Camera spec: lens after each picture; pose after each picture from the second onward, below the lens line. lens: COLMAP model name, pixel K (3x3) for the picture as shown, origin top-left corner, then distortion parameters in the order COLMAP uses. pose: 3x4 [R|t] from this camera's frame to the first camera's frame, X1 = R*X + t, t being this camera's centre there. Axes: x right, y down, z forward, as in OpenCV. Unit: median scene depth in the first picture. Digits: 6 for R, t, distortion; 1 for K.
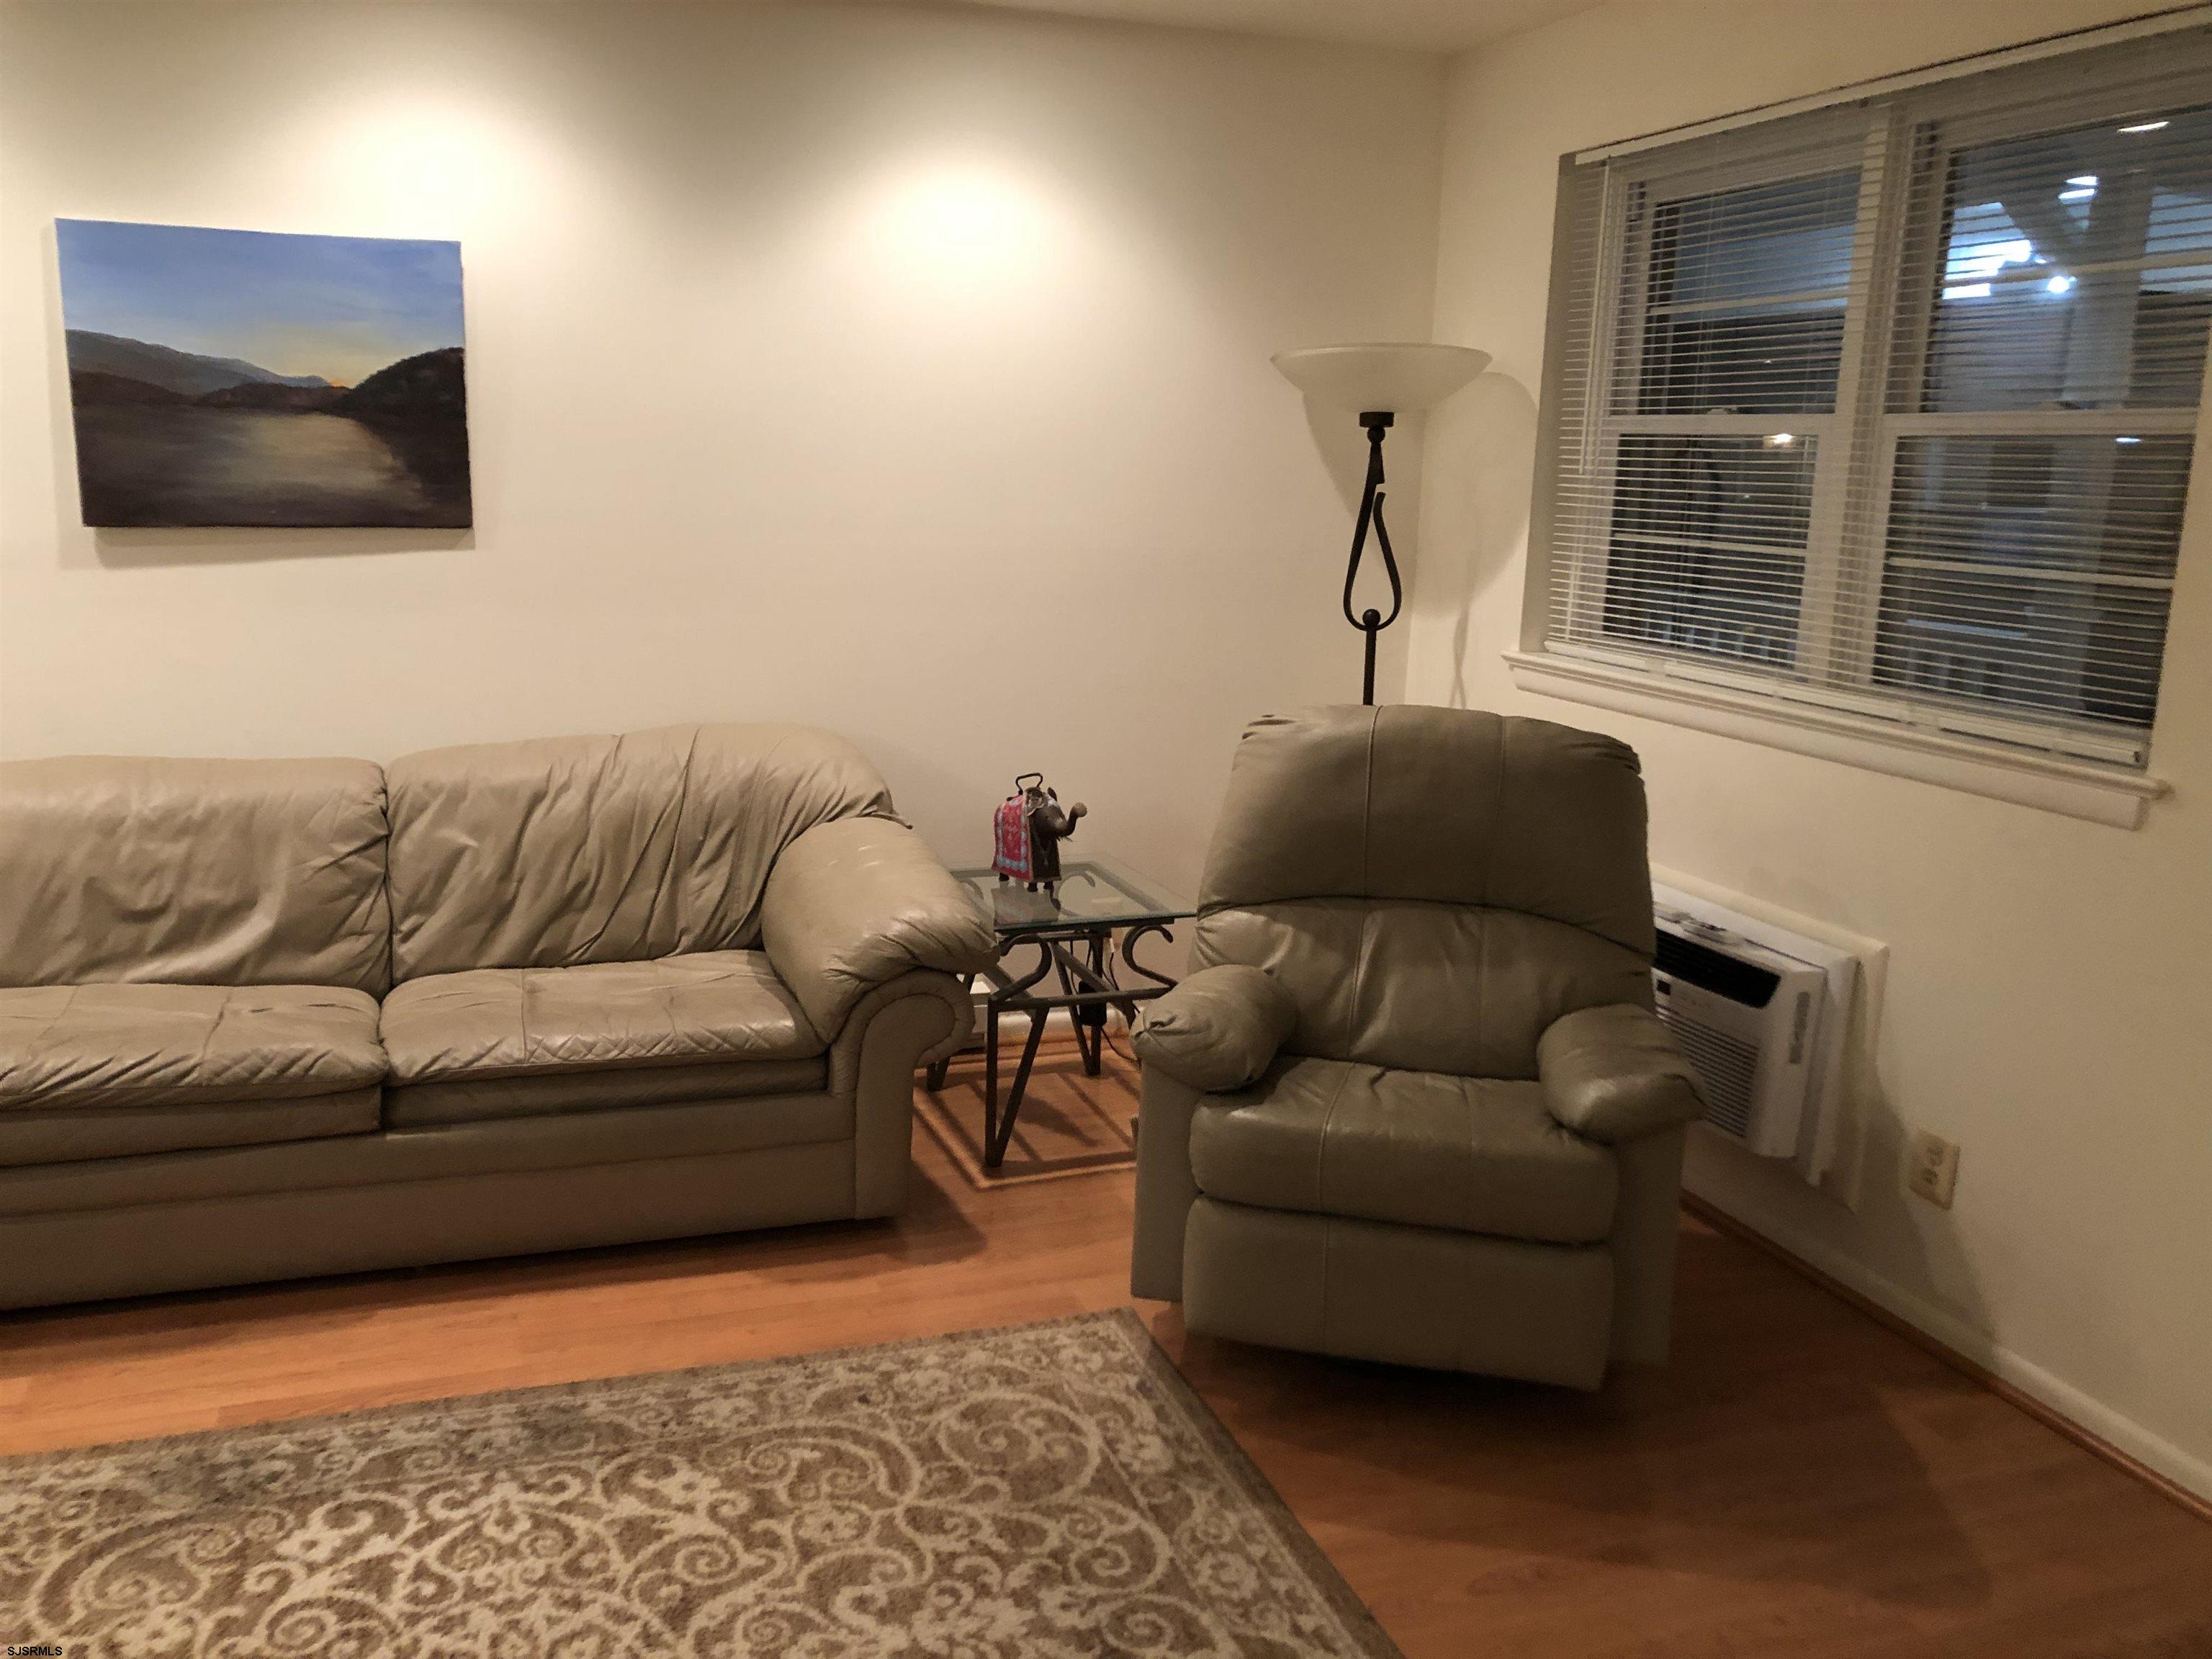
lens RADIAL K [[1812.9, 0, 1084.5], [0, 1812.9, 776.5], [0, 0, 1]] dist [0.024778, -0.018592]
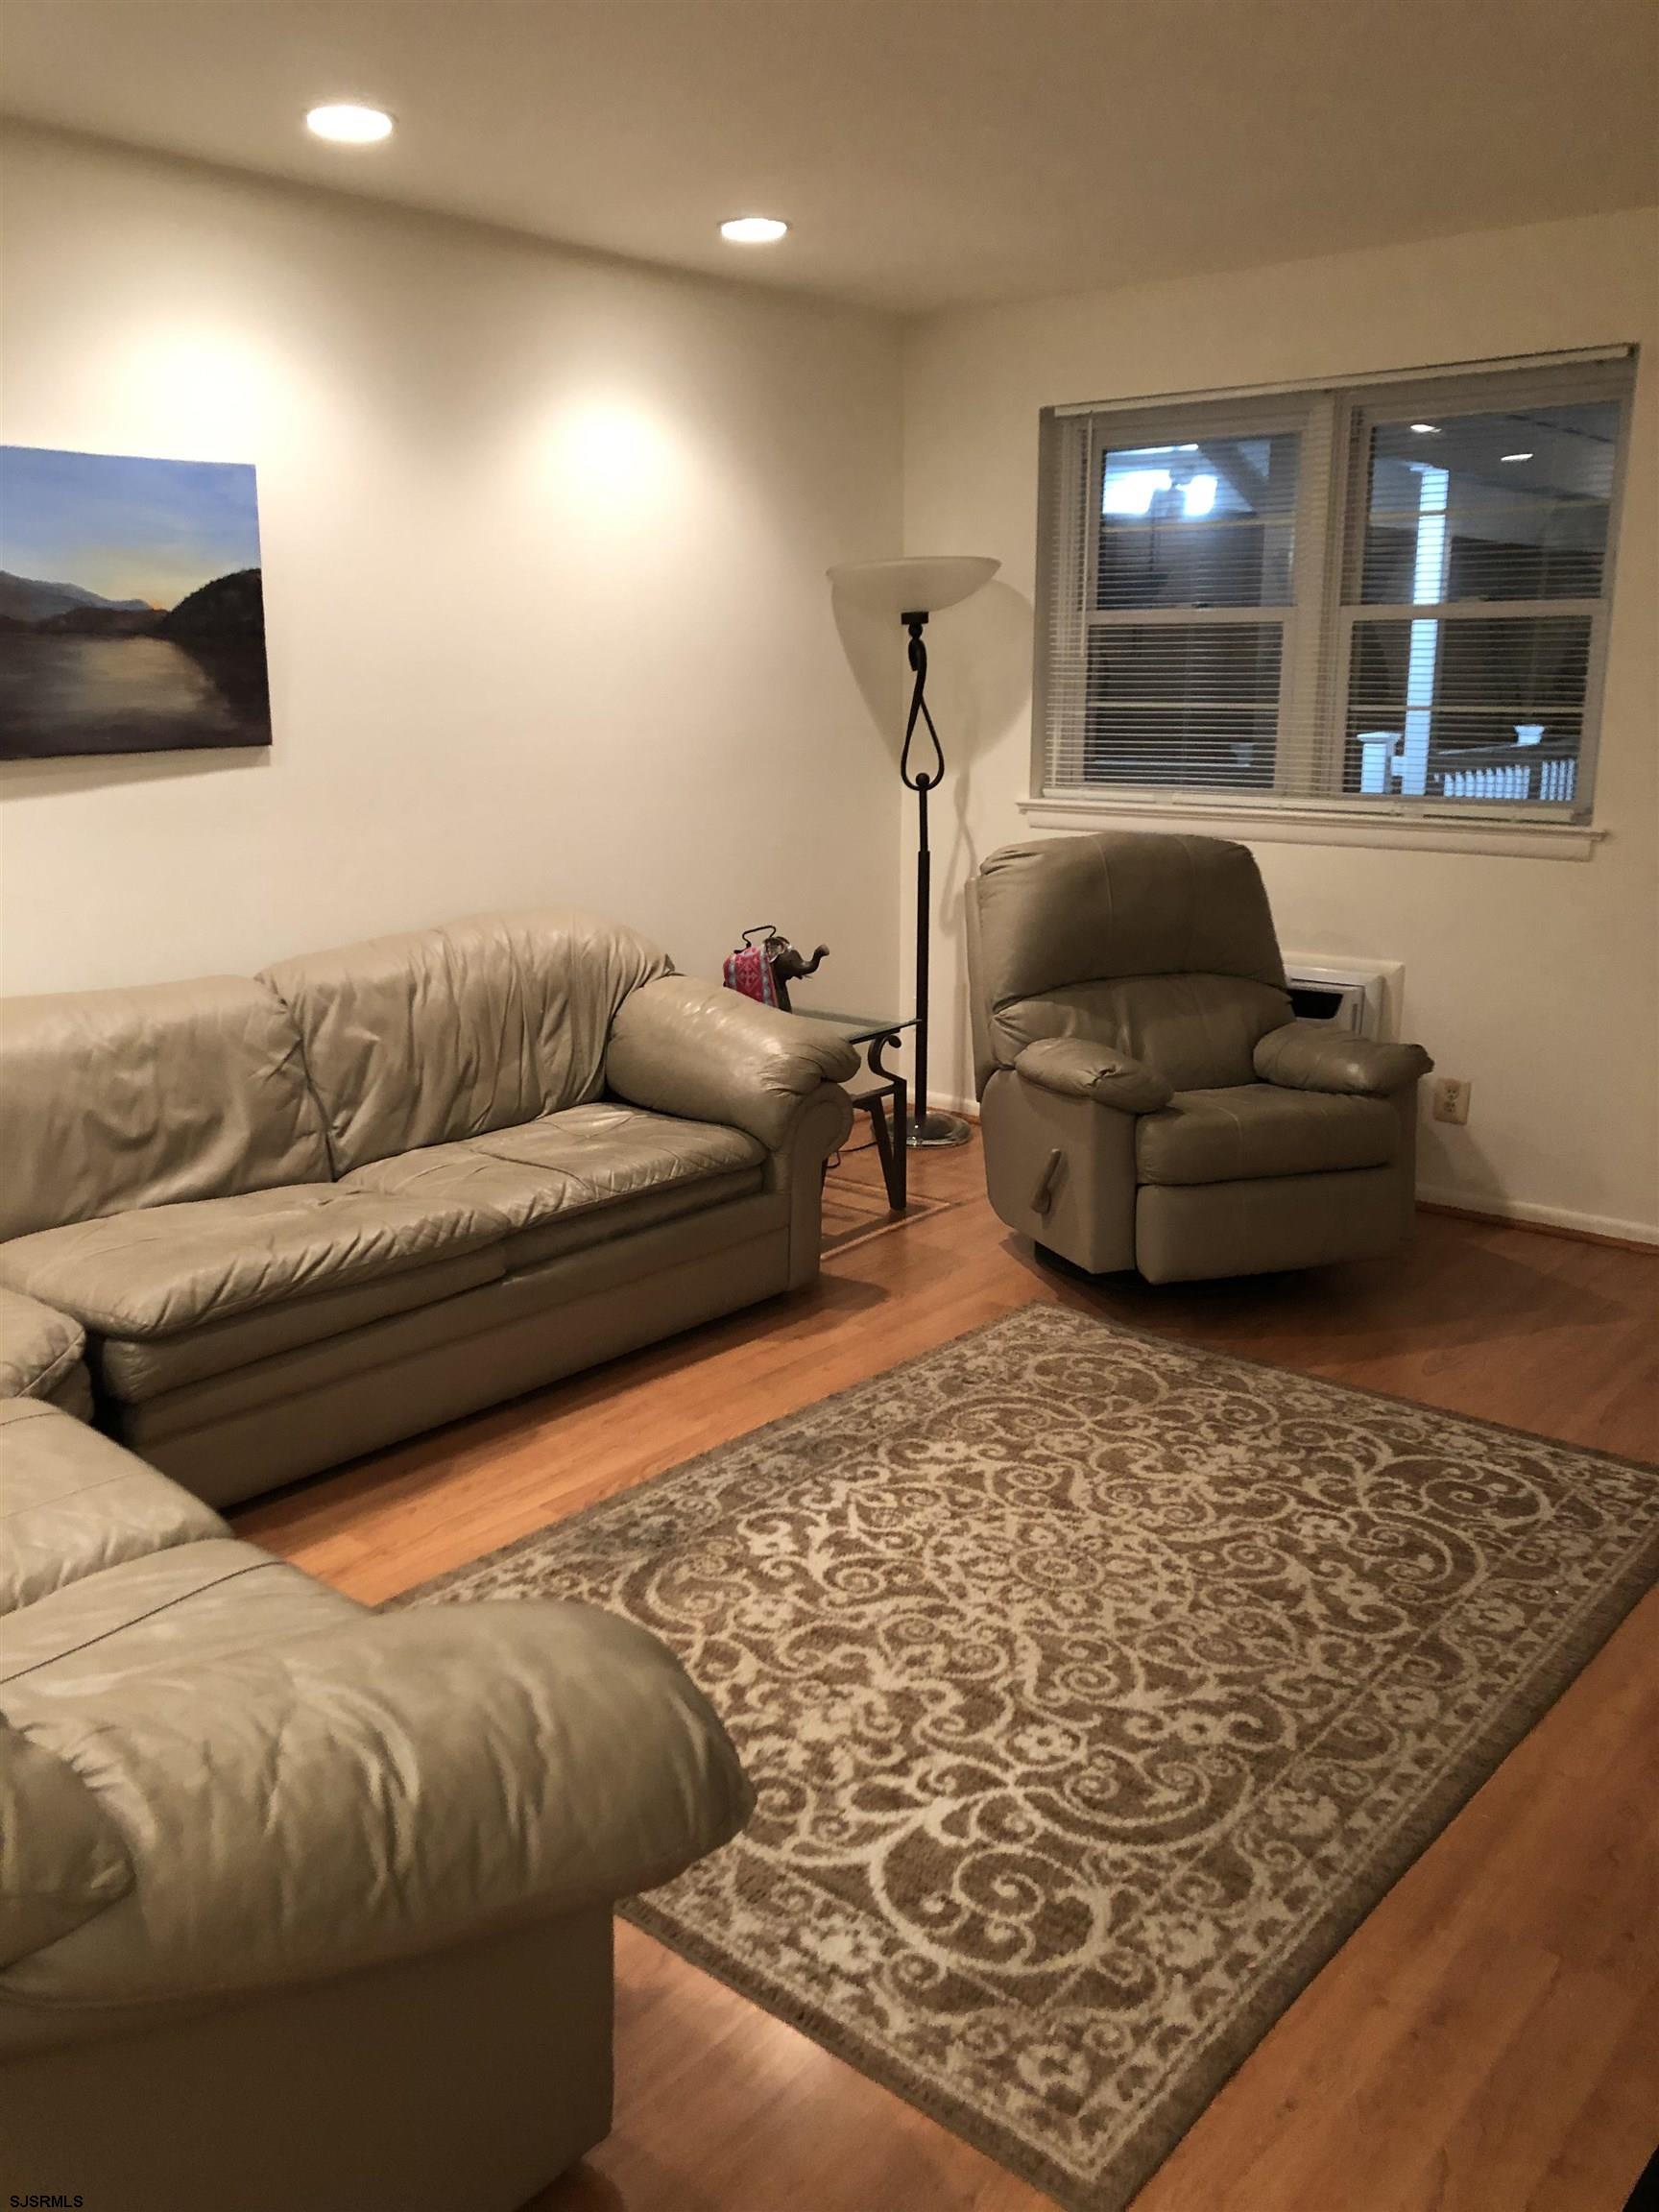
lens RADIAL K [[1790.0, 0, 829.5], [0, 1790.0, 1106.0], [0, 0, 1]] dist [0.061917, -0.146991]
pose [[0.861558, -0.154666, 0.483525, -0.669030], [0.118465, 0.987416, 0.104762, -0.003515], [-0.493644, -0.032977, 0.869039, -0.063547]]
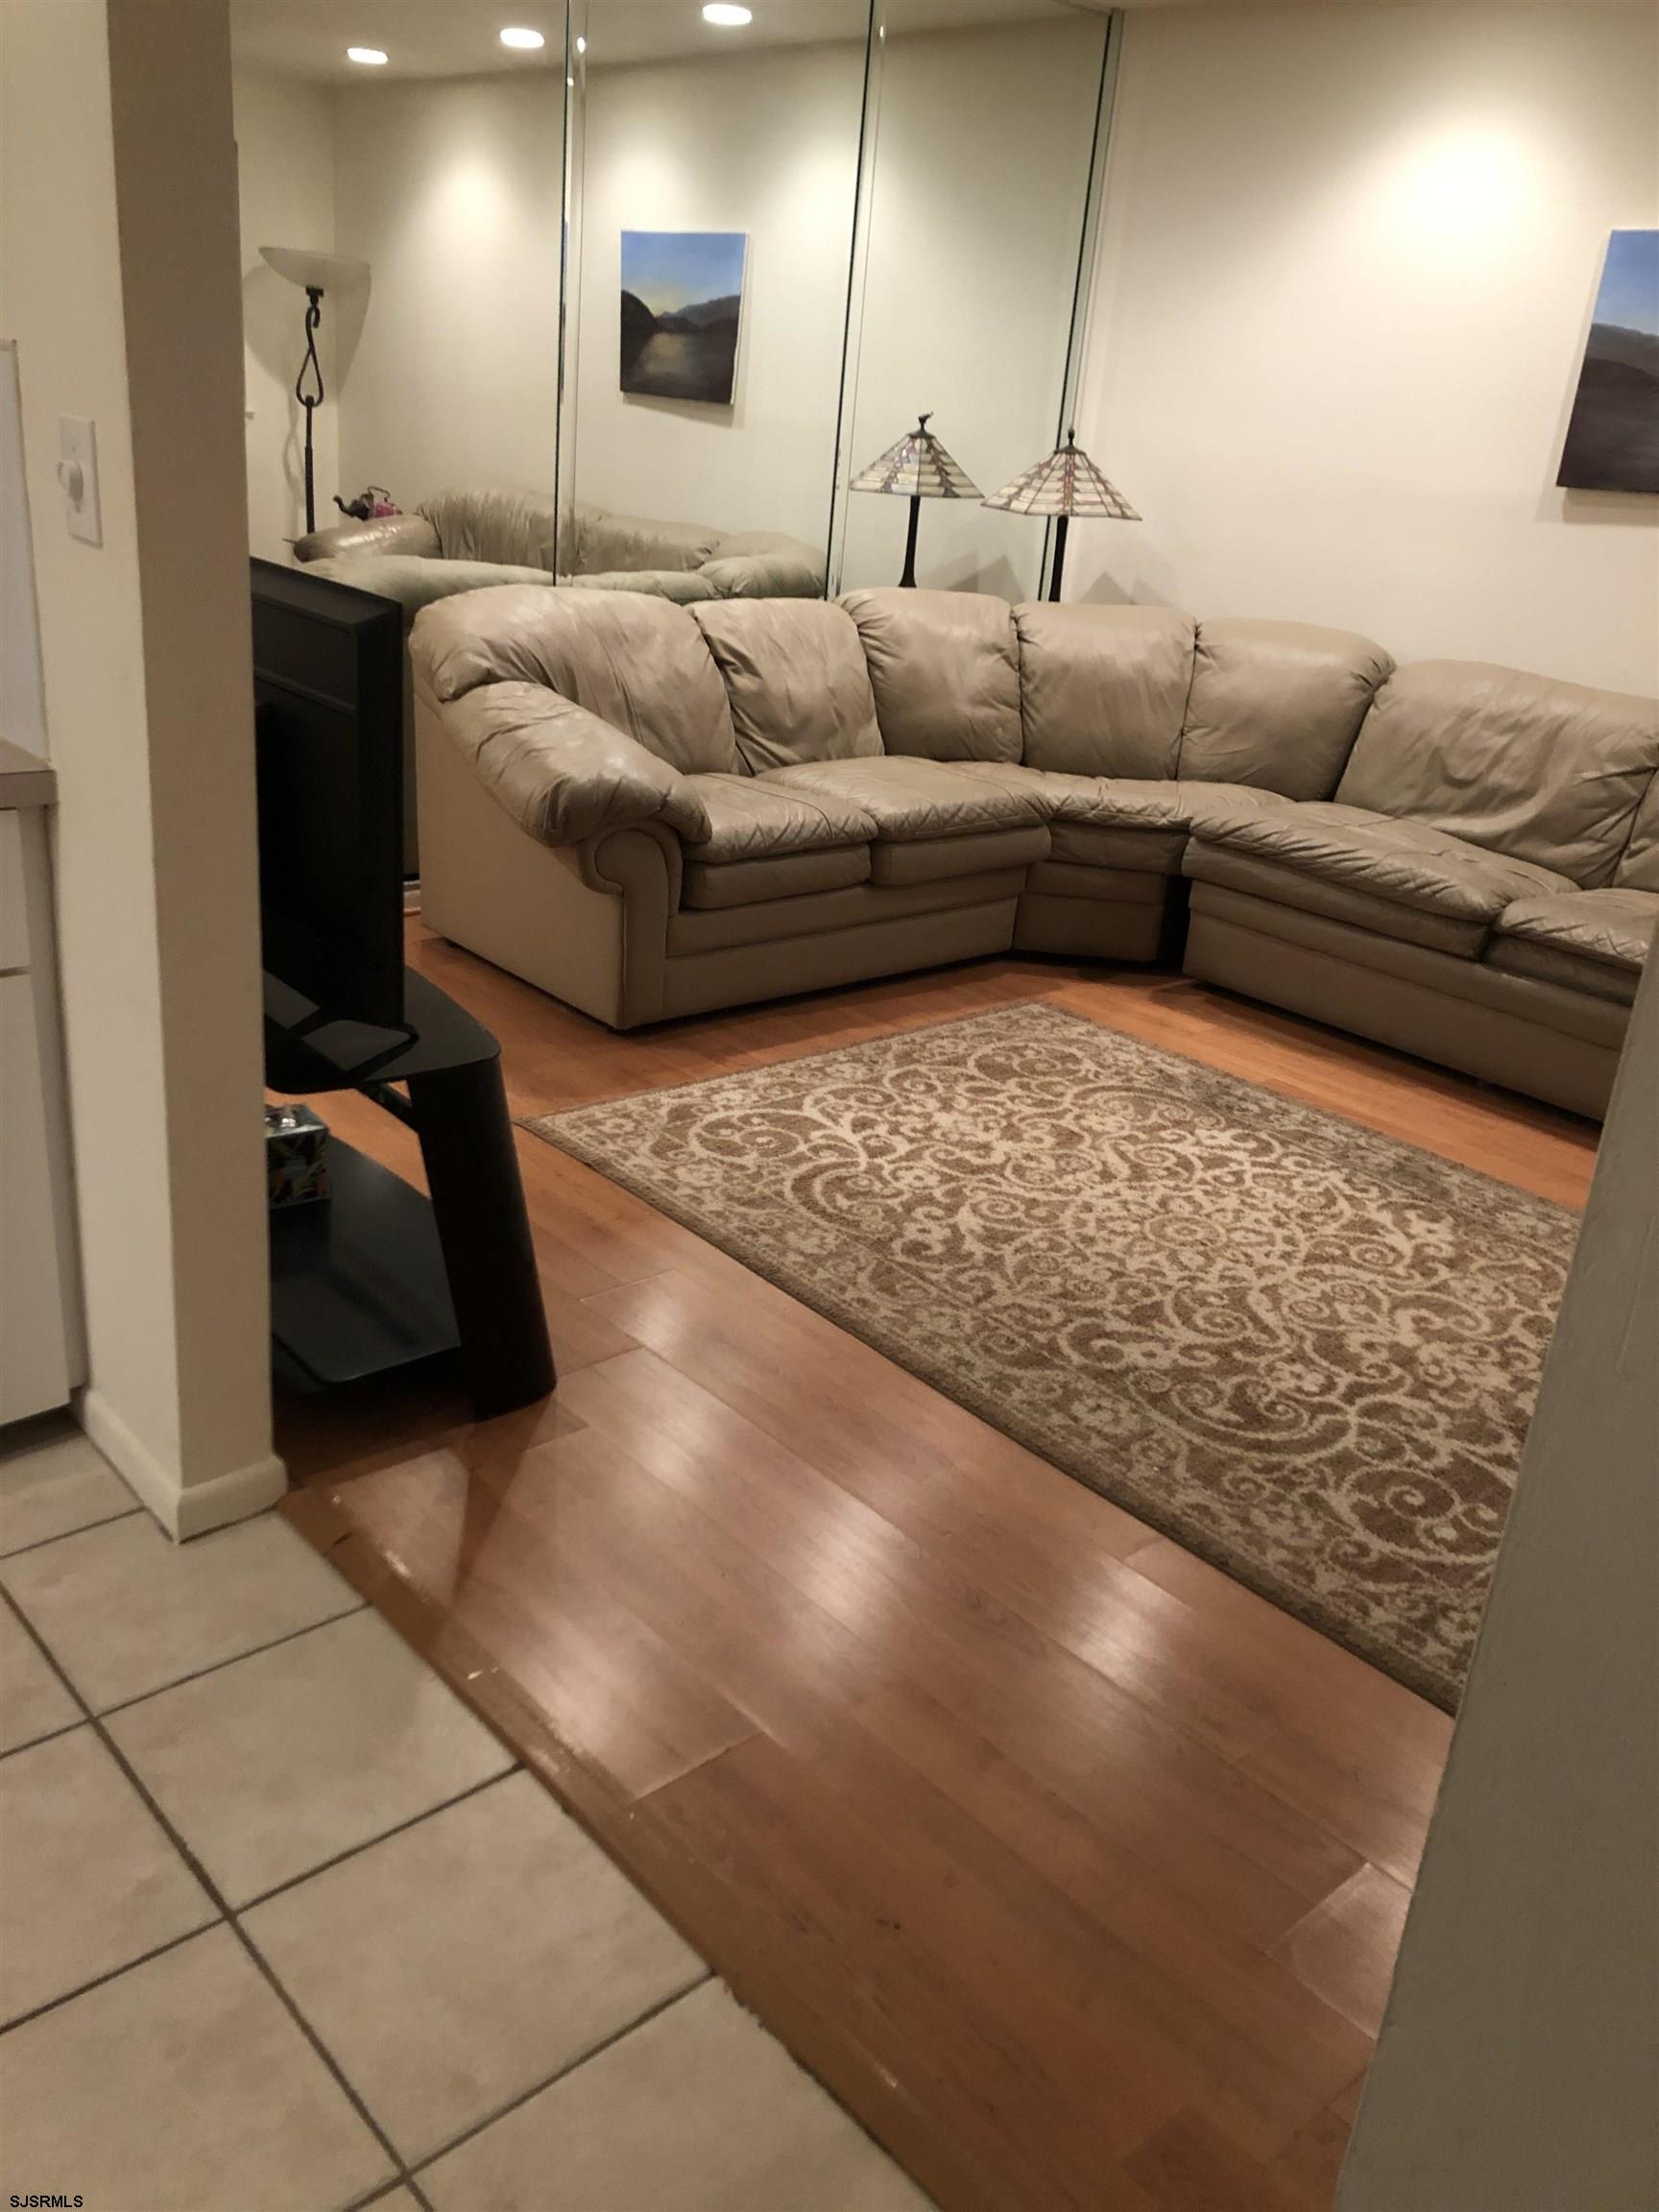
lens RADIAL K [[1790.0, 0, 829.5], [0, 1790.0, 1106.0], [0, 0, 1]] dist [0.061917, -0.146991]
pose [[0.380666, 0.343002, -0.858745, 0.511472], [-0.233358, 0.934237, 0.269712, 0.049523], [0.894783, 0.097725, 0.435675, 0.047388]]
